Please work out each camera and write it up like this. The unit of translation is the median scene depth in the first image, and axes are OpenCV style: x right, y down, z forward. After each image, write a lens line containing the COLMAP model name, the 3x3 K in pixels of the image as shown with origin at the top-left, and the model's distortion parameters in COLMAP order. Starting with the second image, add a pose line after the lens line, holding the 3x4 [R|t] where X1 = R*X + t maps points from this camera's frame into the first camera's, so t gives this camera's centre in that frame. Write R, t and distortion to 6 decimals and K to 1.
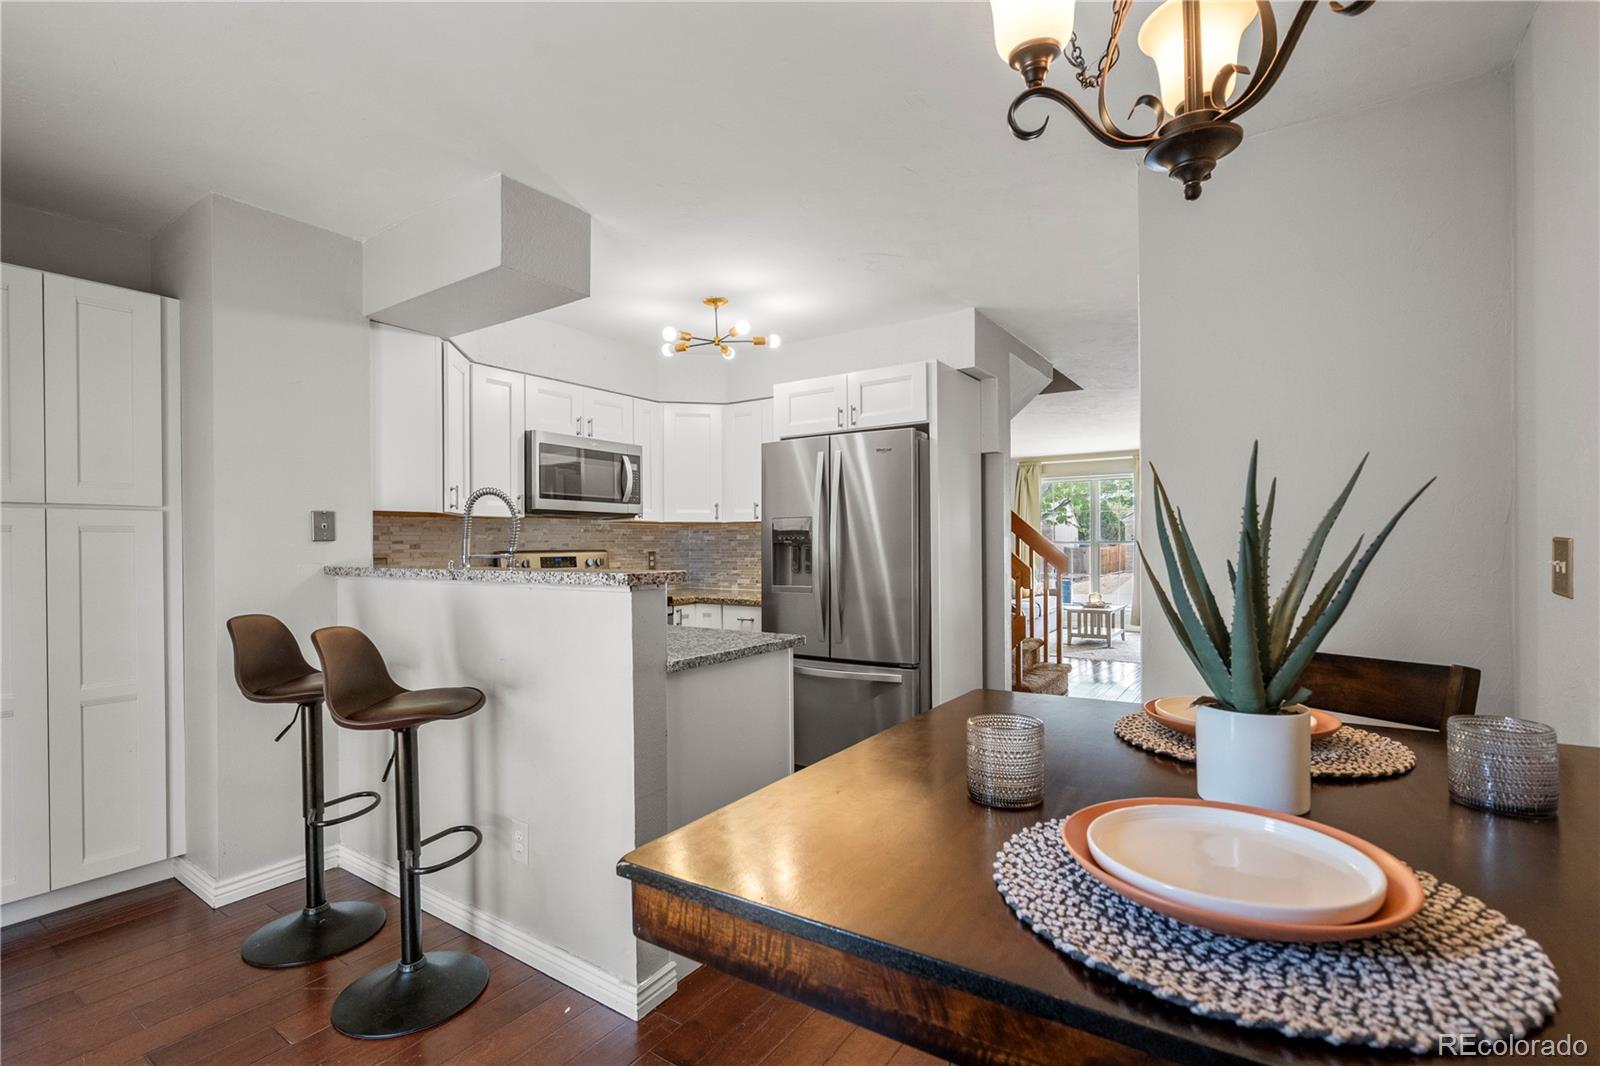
lens RADIAL K [[731.0, 0, 794.0], [0, 731.0, 517.9], [0, 0, 1]] dist [-0.002090, 0.001005]
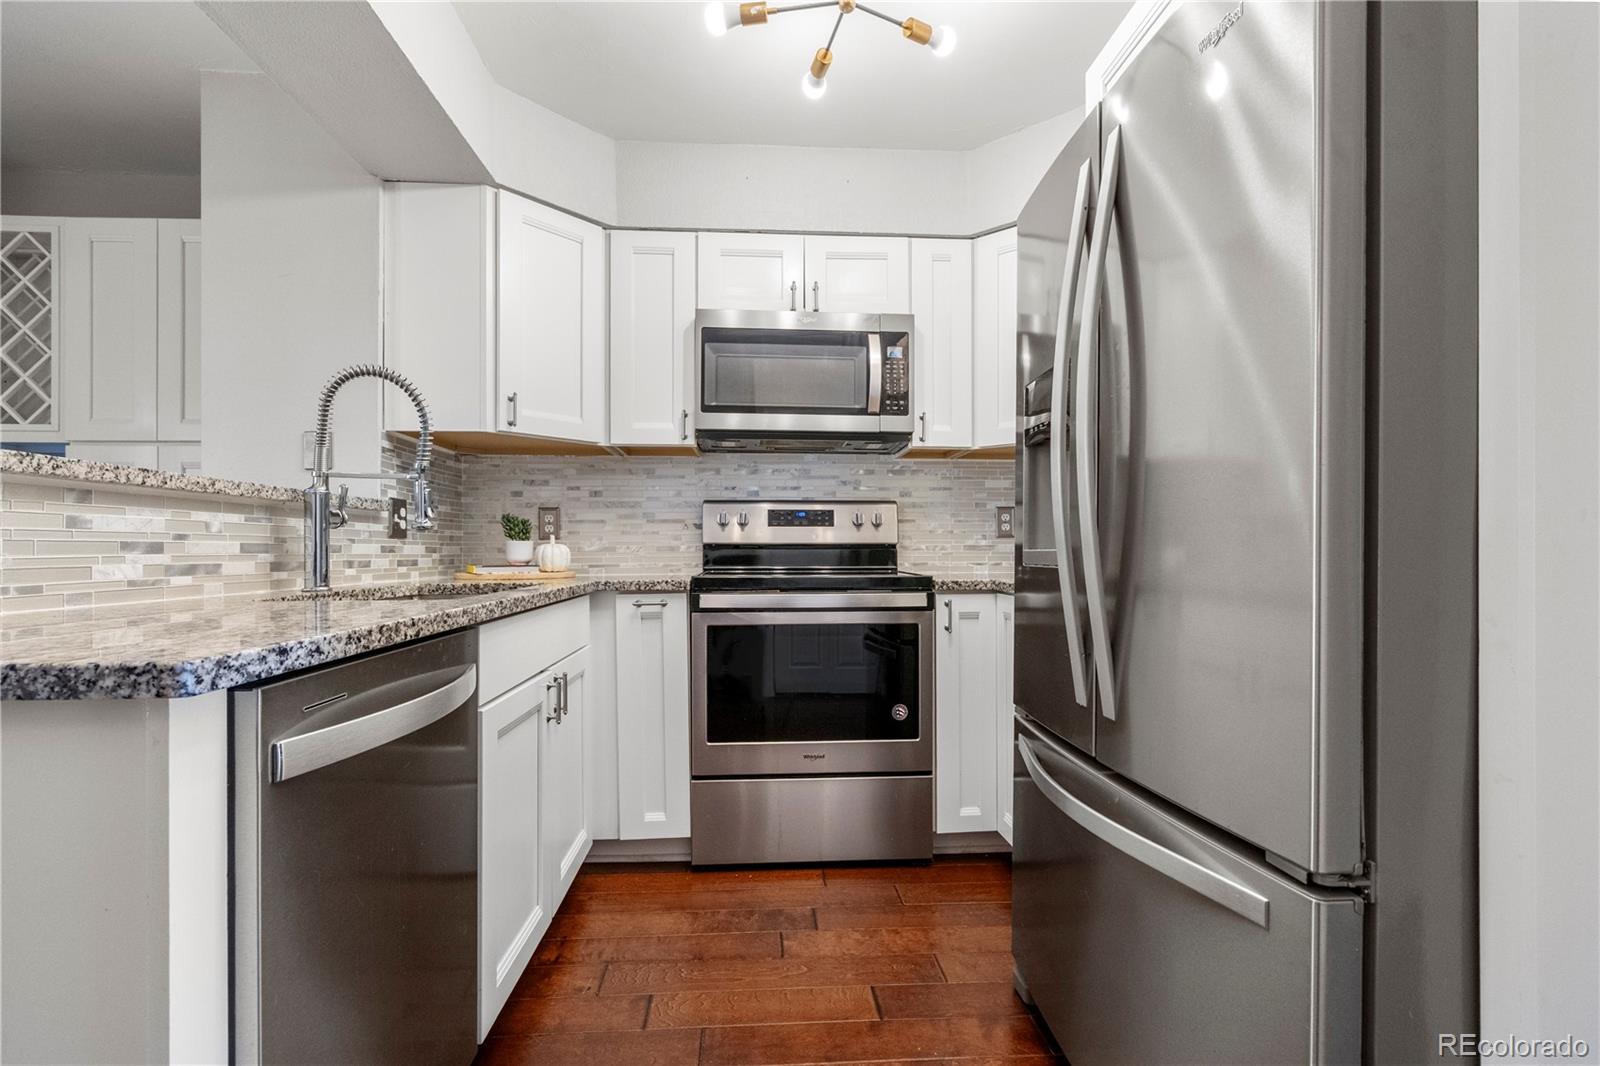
lens RADIAL K [[731.0, 0, 794.0], [0, 731.0, 517.9], [0, 0, 1]] dist [-0.002090, 0.001005]
pose [[0.619860, -0.032003, -0.784060, 0.183719], [0.025539, 0.999461, -0.020604, 0.072874], [0.784297, -0.007253, 0.620343, 0.583479]]
